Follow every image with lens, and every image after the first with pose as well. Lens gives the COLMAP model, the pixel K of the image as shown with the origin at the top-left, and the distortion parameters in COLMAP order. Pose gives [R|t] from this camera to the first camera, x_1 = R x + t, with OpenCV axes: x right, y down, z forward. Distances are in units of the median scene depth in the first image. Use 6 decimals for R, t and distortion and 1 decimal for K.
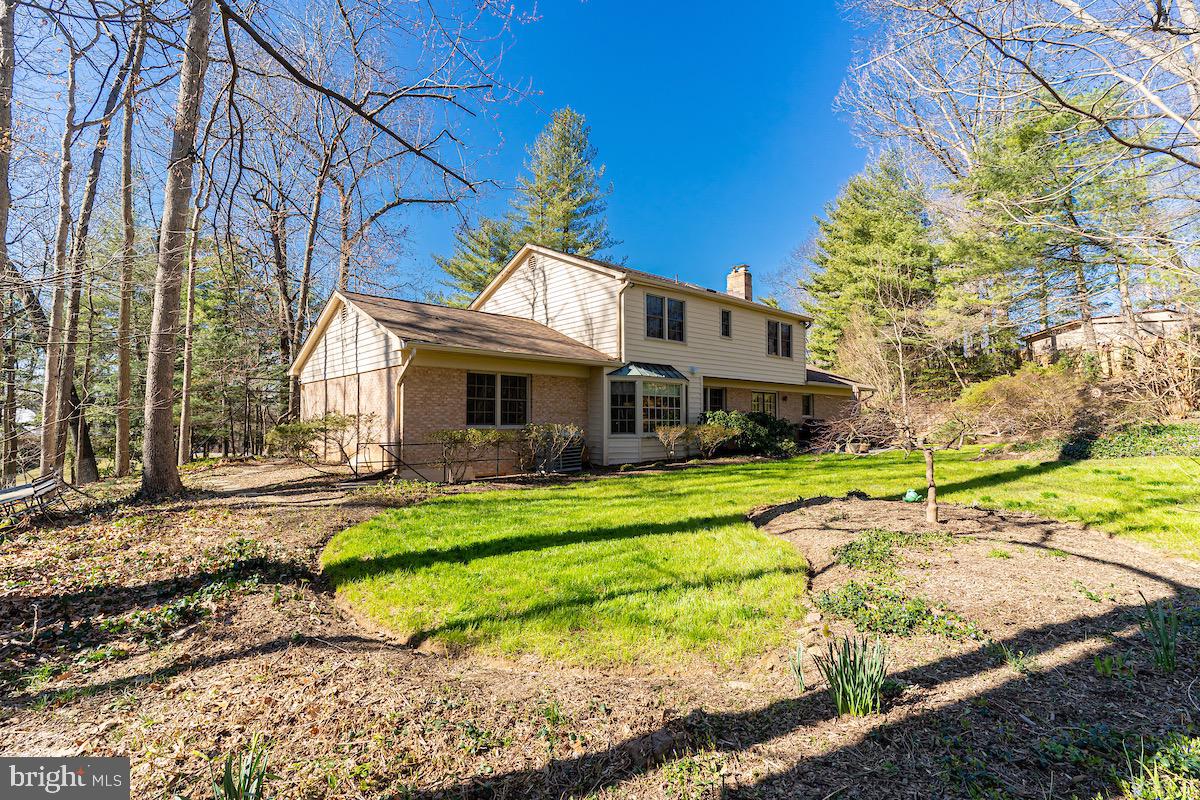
lens RADIAL K [[571.2, 0, 595.0], [0, 571.2, 398.9], [0, 0, 1]] dist [0.001530, 0.000375]
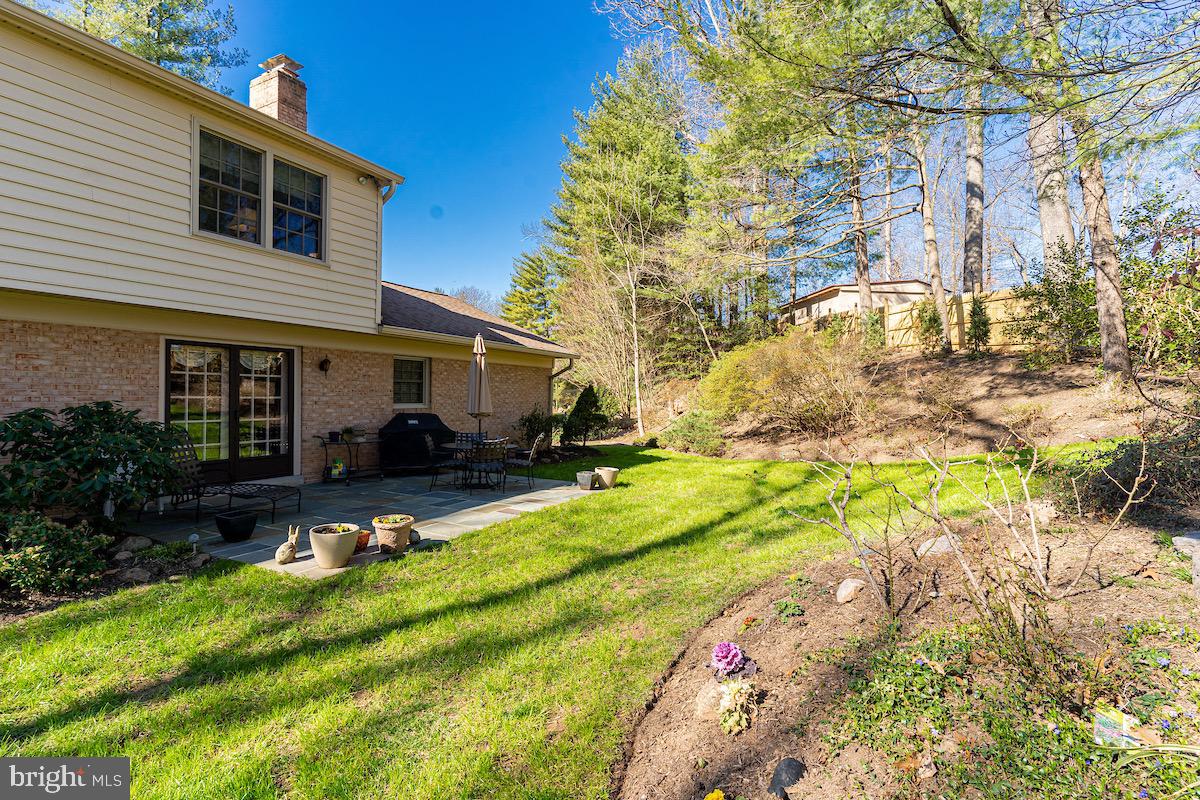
lens RADIAL K [[571.2, 0, 603.8], [0, 571.2, 394.9], [0, 0, 1]] dist [0.001530, 0.000375]
pose [[0.932806, 0.011778, 0.360185, 0.253071], [-0.027882, 0.998829, 0.039547, -0.000751], [-0.359298, -0.046933, 0.932042, 0.373167]]
